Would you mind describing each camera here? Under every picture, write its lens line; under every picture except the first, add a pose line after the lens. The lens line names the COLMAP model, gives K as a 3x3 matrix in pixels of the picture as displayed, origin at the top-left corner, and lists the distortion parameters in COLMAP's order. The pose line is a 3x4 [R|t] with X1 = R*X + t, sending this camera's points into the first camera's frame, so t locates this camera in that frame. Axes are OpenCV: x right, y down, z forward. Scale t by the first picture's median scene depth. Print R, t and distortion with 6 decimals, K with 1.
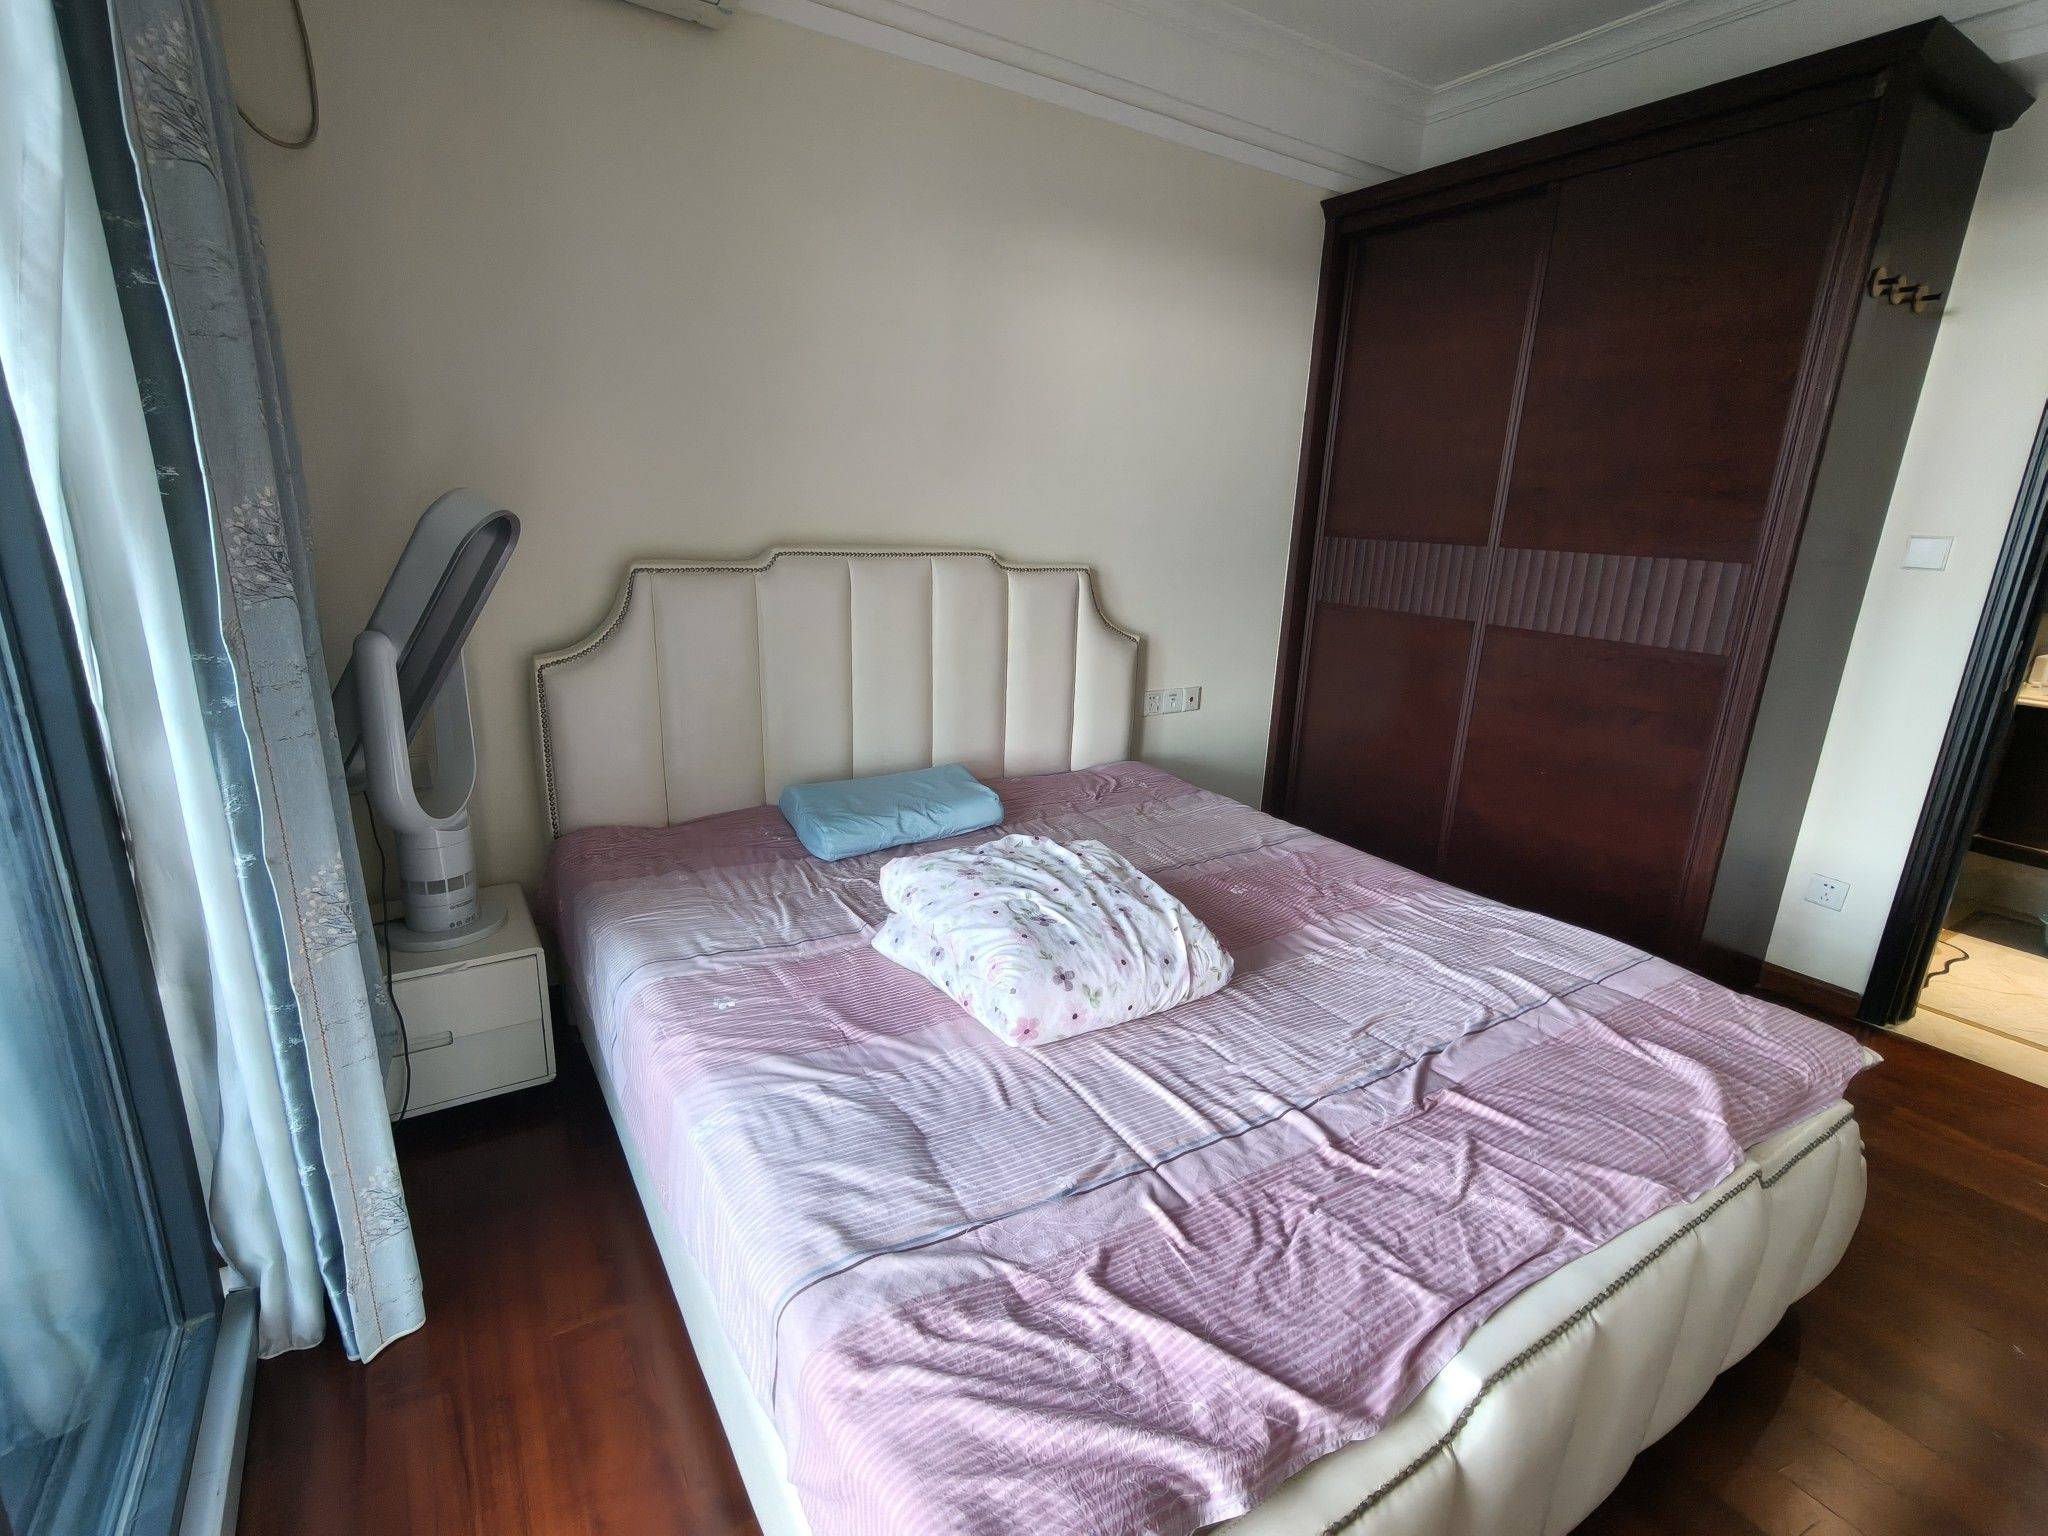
lens RADIAL K [[971.4, 0, 1033.0], [0, 971.4, 773.2], [0, 0, 1]] dist [-0.006502, -0.000585]
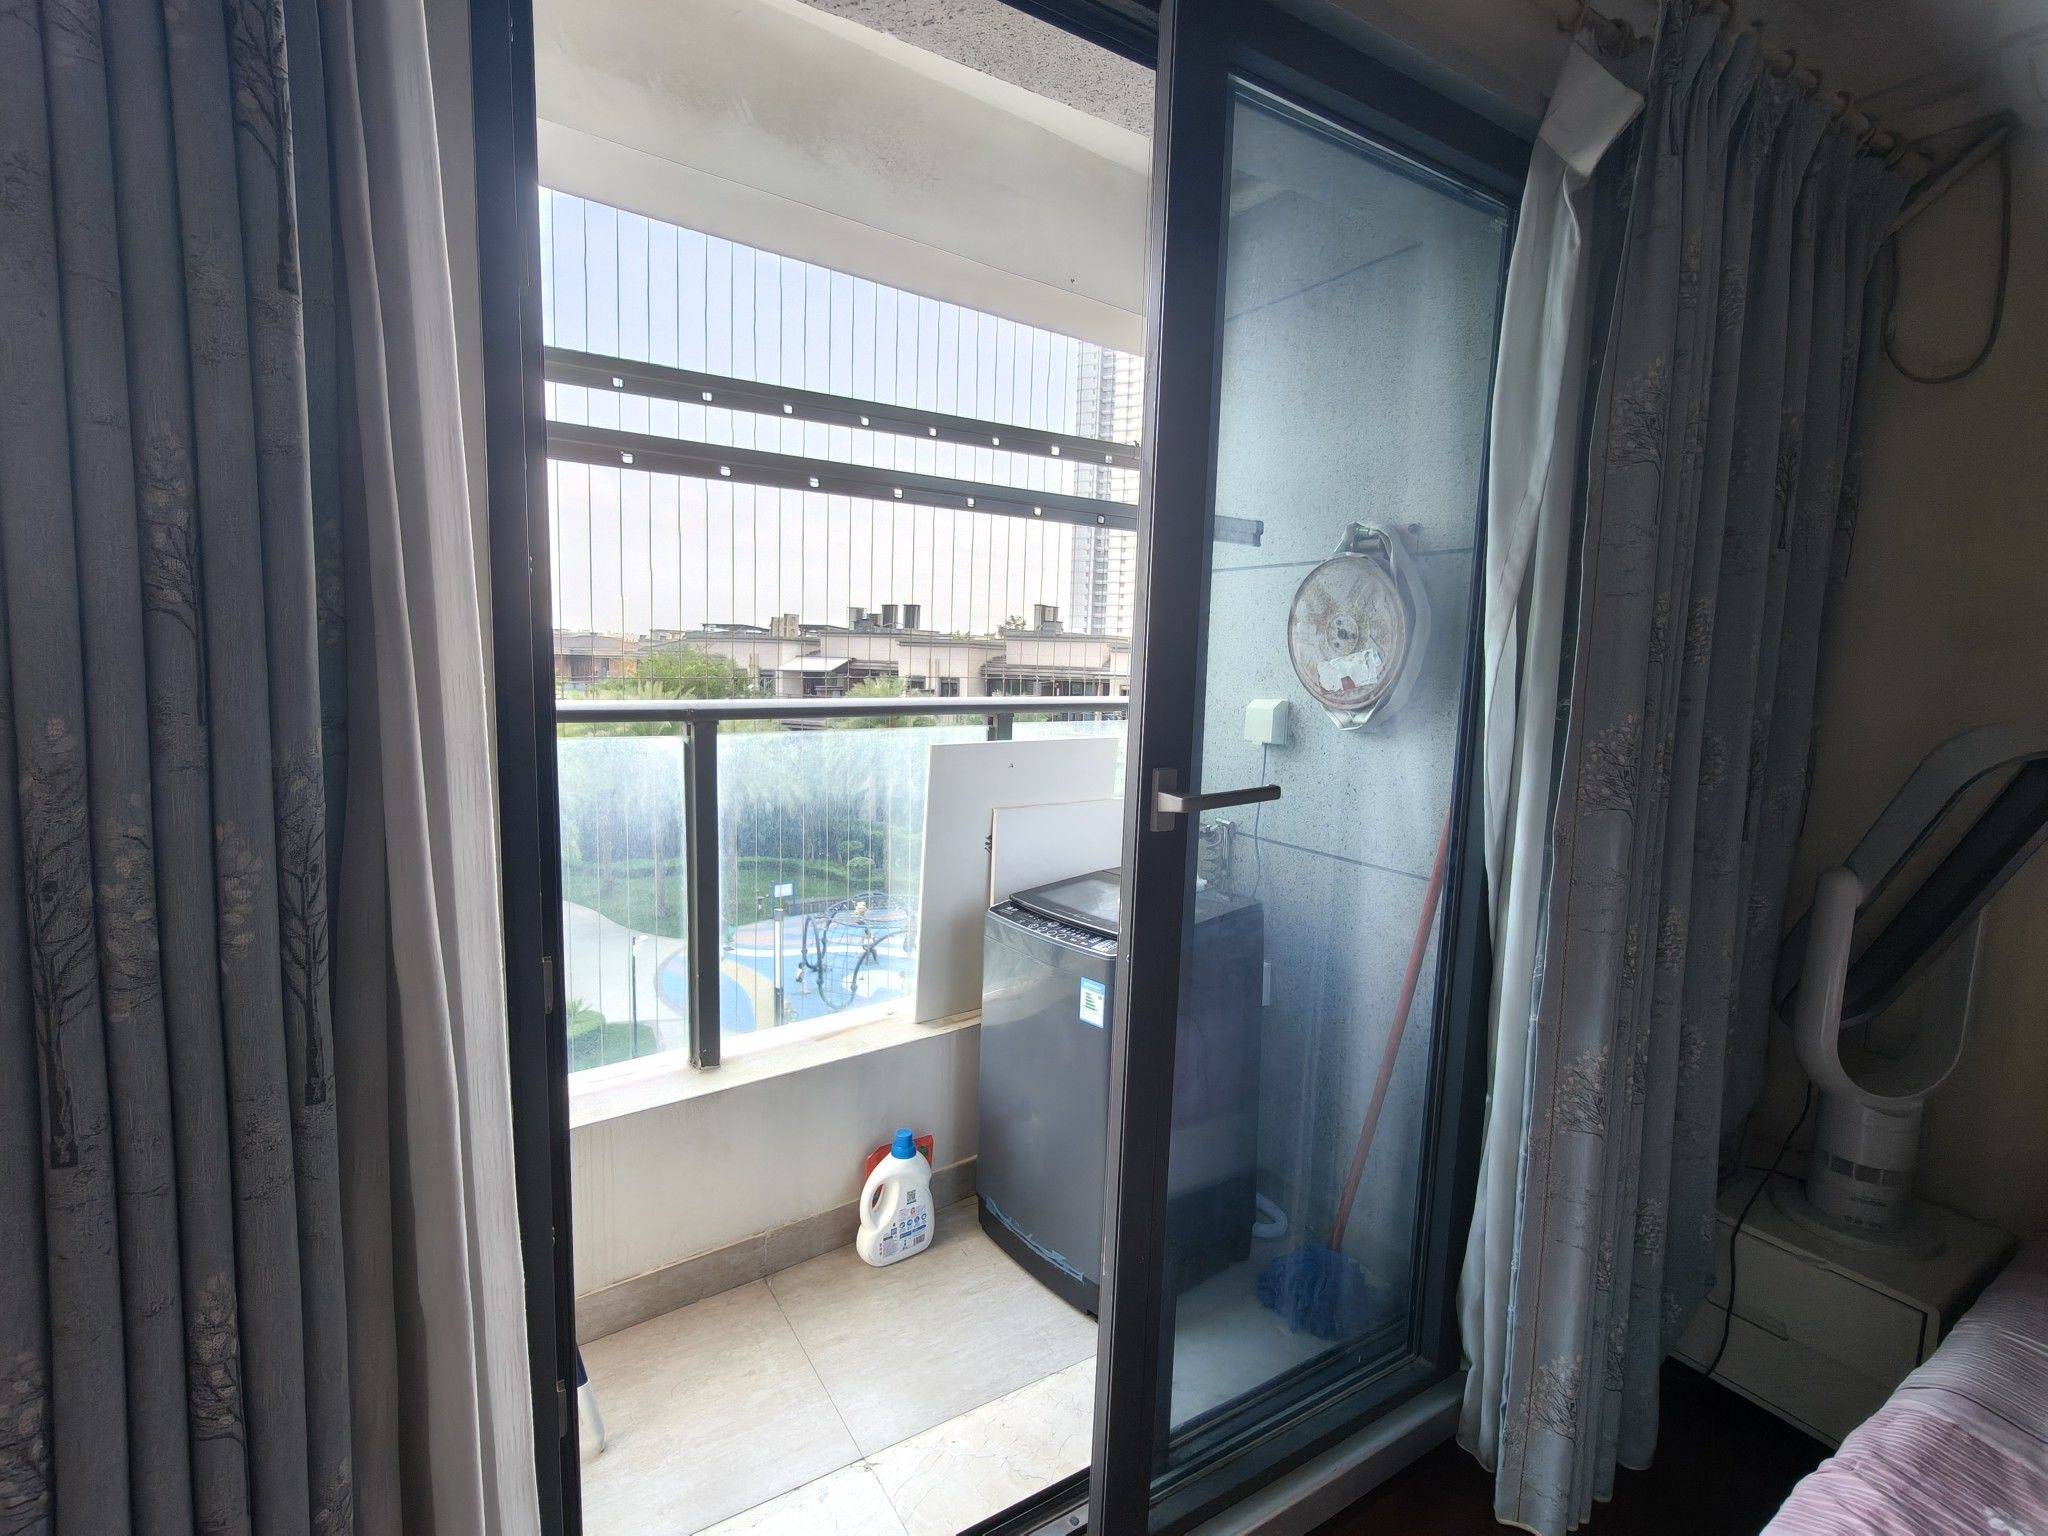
lens RADIAL K [[971.4, 0, 1031.5], [0, 971.4, 764.1], [0, 0, 1]] dist [-0.006502, -0.000585]
pose [[-0.006765, 0.078219, -0.996913, 0.235229], [-0.302852, 0.949955, 0.076589, -0.075435], [0.953014, 0.302435, 0.017262, 0.211619]]
